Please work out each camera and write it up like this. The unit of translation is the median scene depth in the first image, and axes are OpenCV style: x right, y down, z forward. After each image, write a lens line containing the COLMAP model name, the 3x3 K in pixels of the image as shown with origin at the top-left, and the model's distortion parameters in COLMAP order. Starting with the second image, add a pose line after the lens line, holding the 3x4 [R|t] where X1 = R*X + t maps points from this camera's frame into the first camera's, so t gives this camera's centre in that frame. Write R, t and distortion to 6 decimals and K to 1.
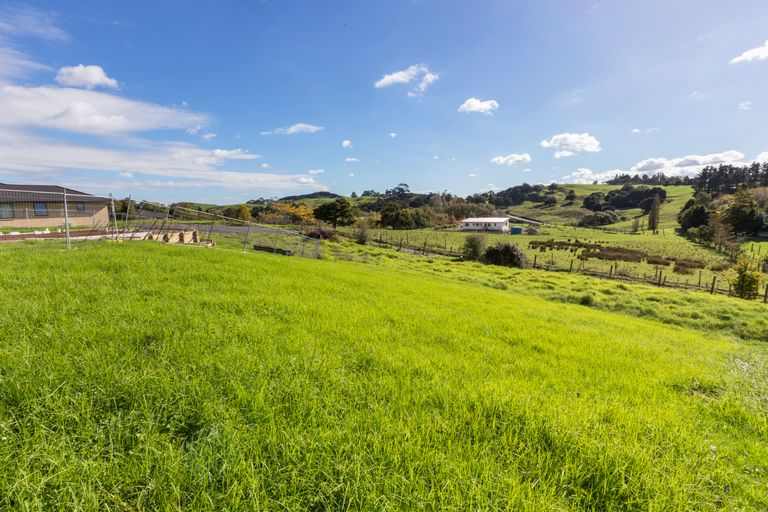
lens RADIAL K [[375.3, 0, 372.1], [0, 375.3, 248.4], [0, 0, 1]] dist [-0.025450, 0.005427]
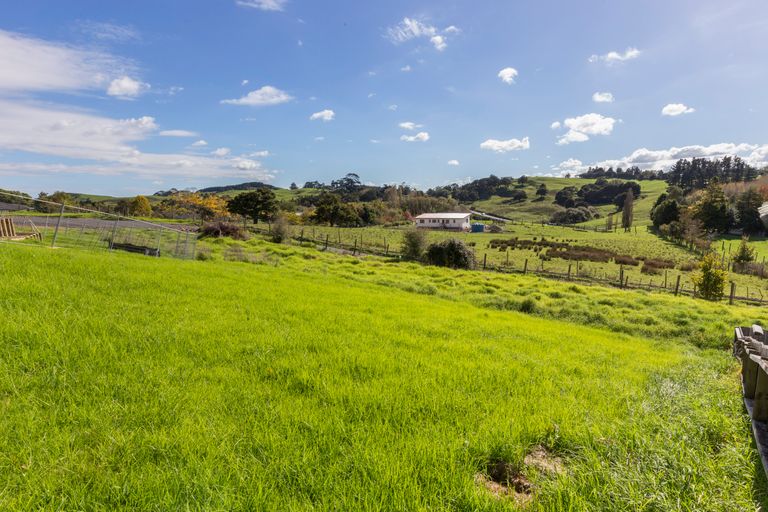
lens RADIAL K [[437.7, 0, 389.9], [0, 437.7, 250.4], [0, 0, 1]] dist [-0.023188, 0.007142]
pose [[0.990330, -0.007273, 0.138544, 0.051006], [0.007925, 0.999960, -0.004157, 0.007007], [-0.138508, 0.005215, 0.990348, 0.035342]]
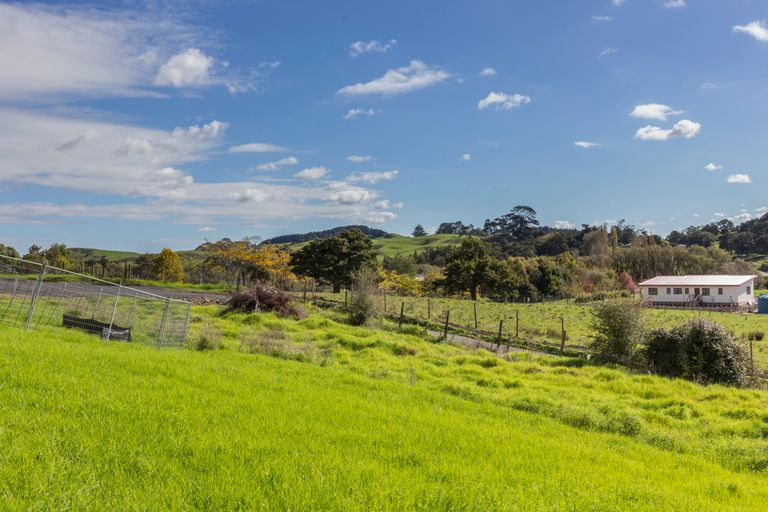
lens RADIAL K [[780.8, 0, 379.4], [0, 780.8, 253.9], [0, 0, 1]] dist [-0.022833, 0.000000]
pose [[0.989472, -0.002760, -0.144701, 0.081905], [-0.015289, 0.992230, -0.123472, 0.011703], [0.143918, 0.124384, 0.981741, 0.072974]]
